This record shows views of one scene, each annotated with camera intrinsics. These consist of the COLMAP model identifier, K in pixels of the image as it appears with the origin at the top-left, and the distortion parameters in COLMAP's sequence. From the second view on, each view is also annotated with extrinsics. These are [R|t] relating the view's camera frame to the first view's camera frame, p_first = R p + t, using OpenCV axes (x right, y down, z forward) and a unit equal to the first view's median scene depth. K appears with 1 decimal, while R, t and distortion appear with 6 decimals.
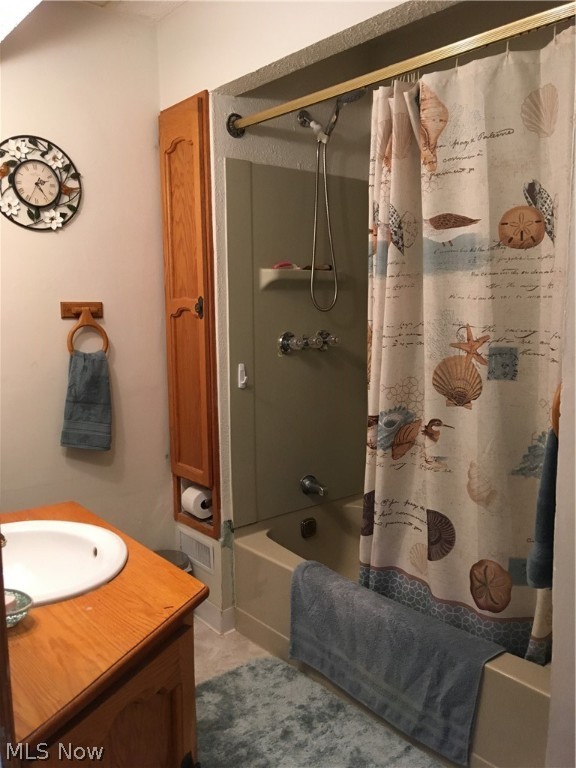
lens RADIAL K [[654.4, 0, 285.3], [0, 654.4, 382.5], [0, 0, 1]] dist [0.085477, -0.081949]
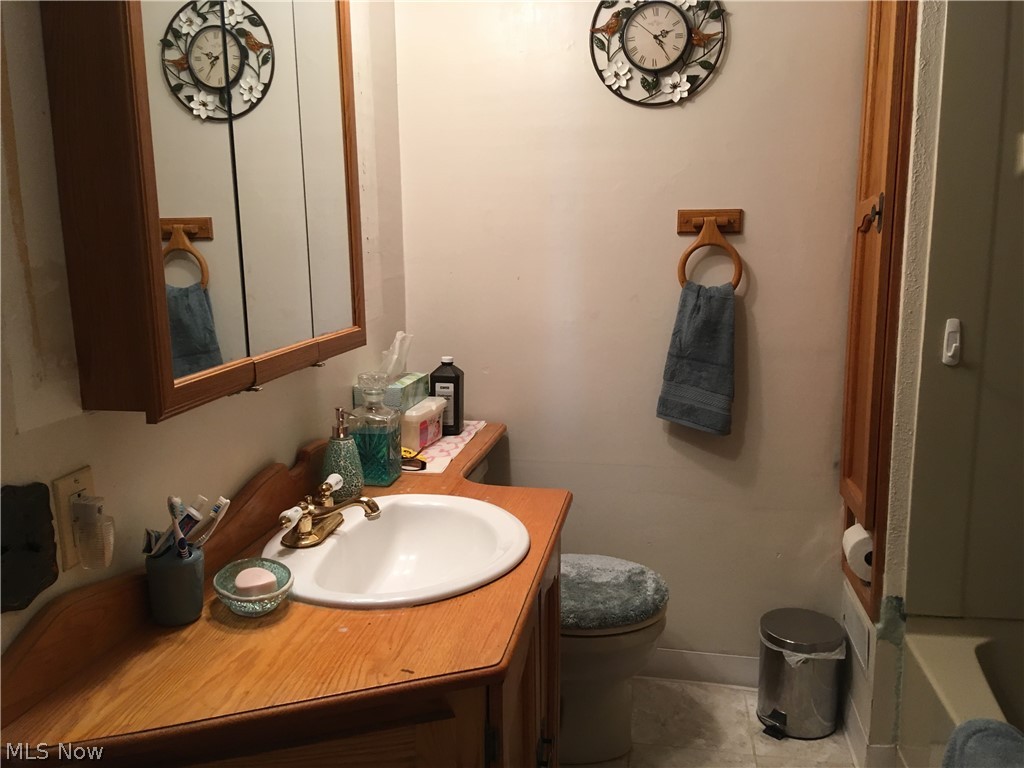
lens RADIAL K [[872.5, 0, 513.0], [0, 872.5, 384.5], [0, 0, 1]] dist [0.085477, -0.081949]
pose [[0.657270, 0.127322, -0.742823, 0.249012], [-0.089916, 0.991834, 0.090443, -0.008756], [0.748272, 0.007346, 0.663351, 0.267463]]
